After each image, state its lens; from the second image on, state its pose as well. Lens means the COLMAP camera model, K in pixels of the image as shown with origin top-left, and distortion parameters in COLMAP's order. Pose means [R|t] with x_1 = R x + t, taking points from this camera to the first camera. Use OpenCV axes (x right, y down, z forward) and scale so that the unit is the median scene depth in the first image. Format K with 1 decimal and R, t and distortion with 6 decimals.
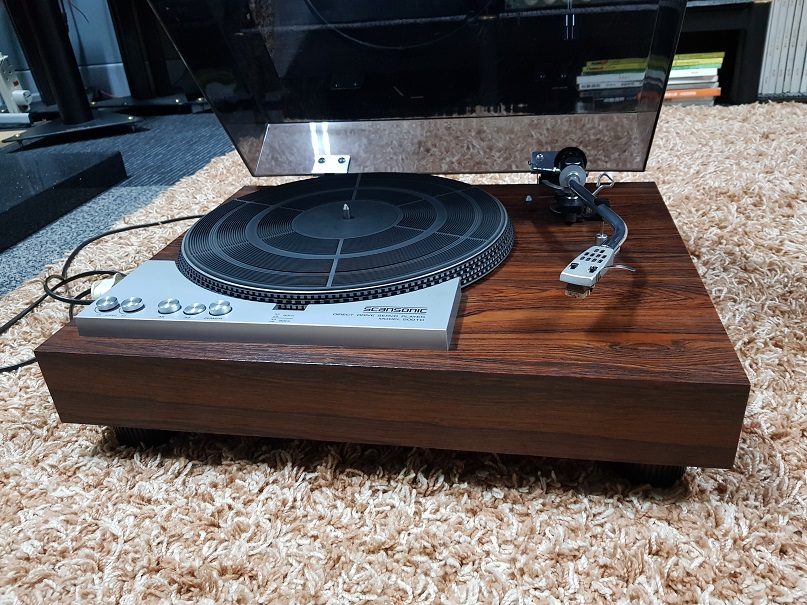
lens RADIAL K [[649.4, 0, 403.1], [0, 649.4, 289.0], [0, 0, 1]] dist [0.043545, -0.071206]
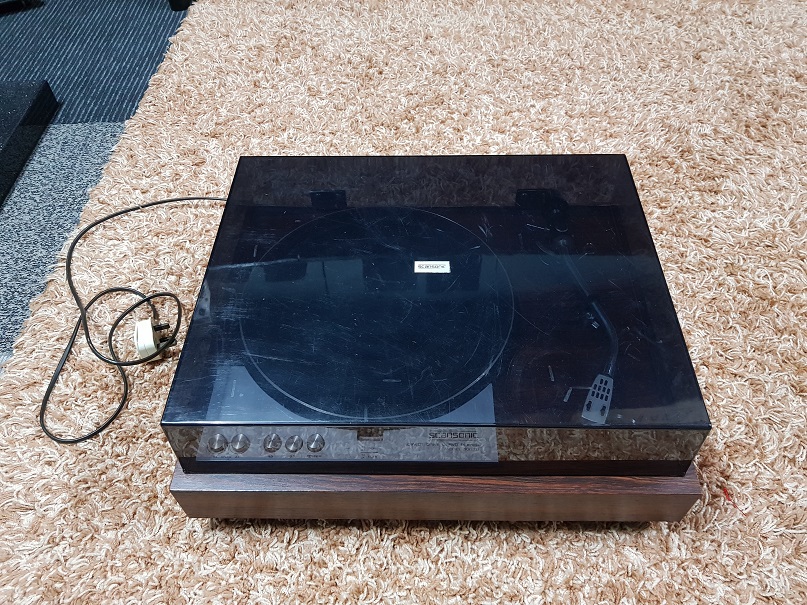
lens RADIAL K [[649.4, 0, 403.1], [0, 649.4, 289.0], [0, 0, 1]] dist [0.043545, -0.071206]
pose [[0.985048, -0.094160, 0.144274, -0.269702], [0.034067, 0.927354, 0.372632, -0.719507], [-0.168880, -0.362145, 0.916695, -0.088884]]
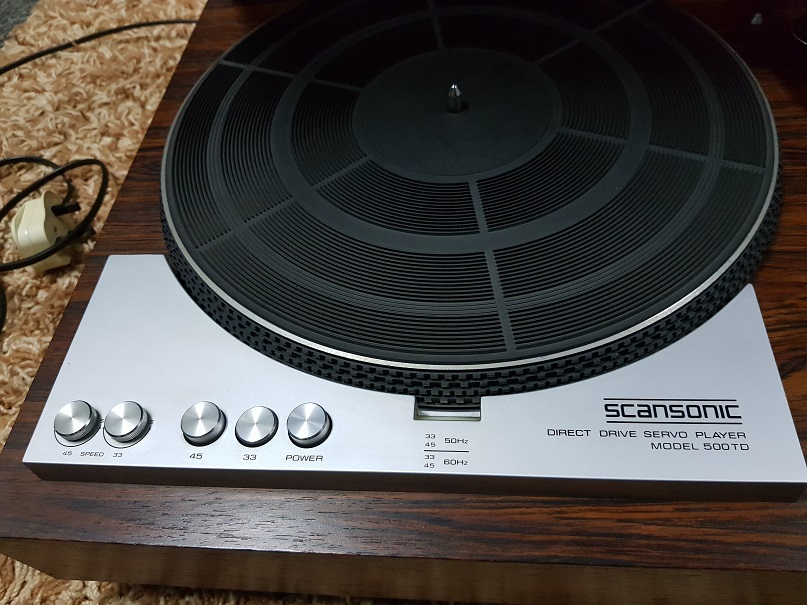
lens RADIAL K [[644.8, 0, 402.2], [0, 644.8, 298.7], [0, 0, 1]] dist [0.060645, -0.097846]
pose [[0.992716, -0.112965, 0.041891, -0.220528], [0.083232, 0.894394, 0.439468, -0.270918], [-0.087111, -0.432780, 0.897281, 0.593384]]
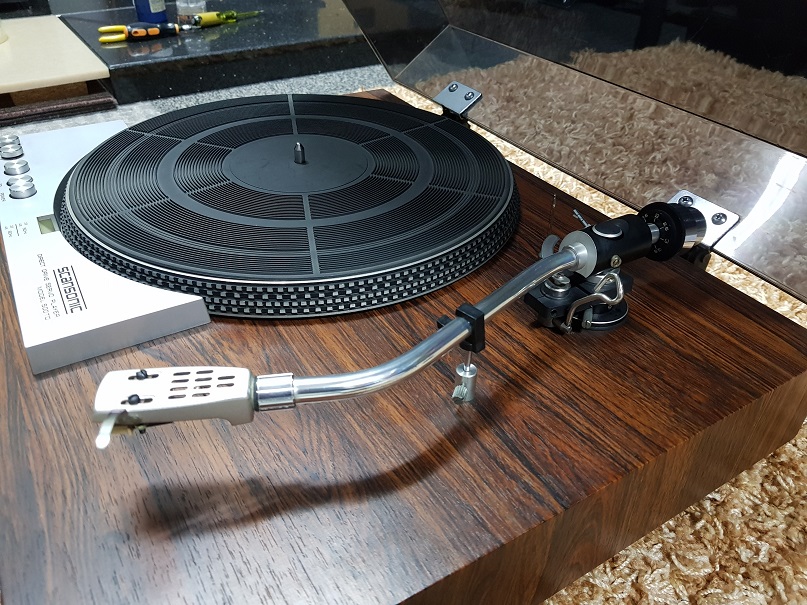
lens RADIAL K [[644.8, 0, 402.2], [0, 644.8, 298.7], [0, 0, 1]] dist [0.060645, -0.097846]
pose [[0.661443, 0.506418, -0.553204, 0.626758], [-0.408518, 0.861858, 0.300521, -0.320309], [0.628972, 0.027217, 0.776951, 0.648872]]
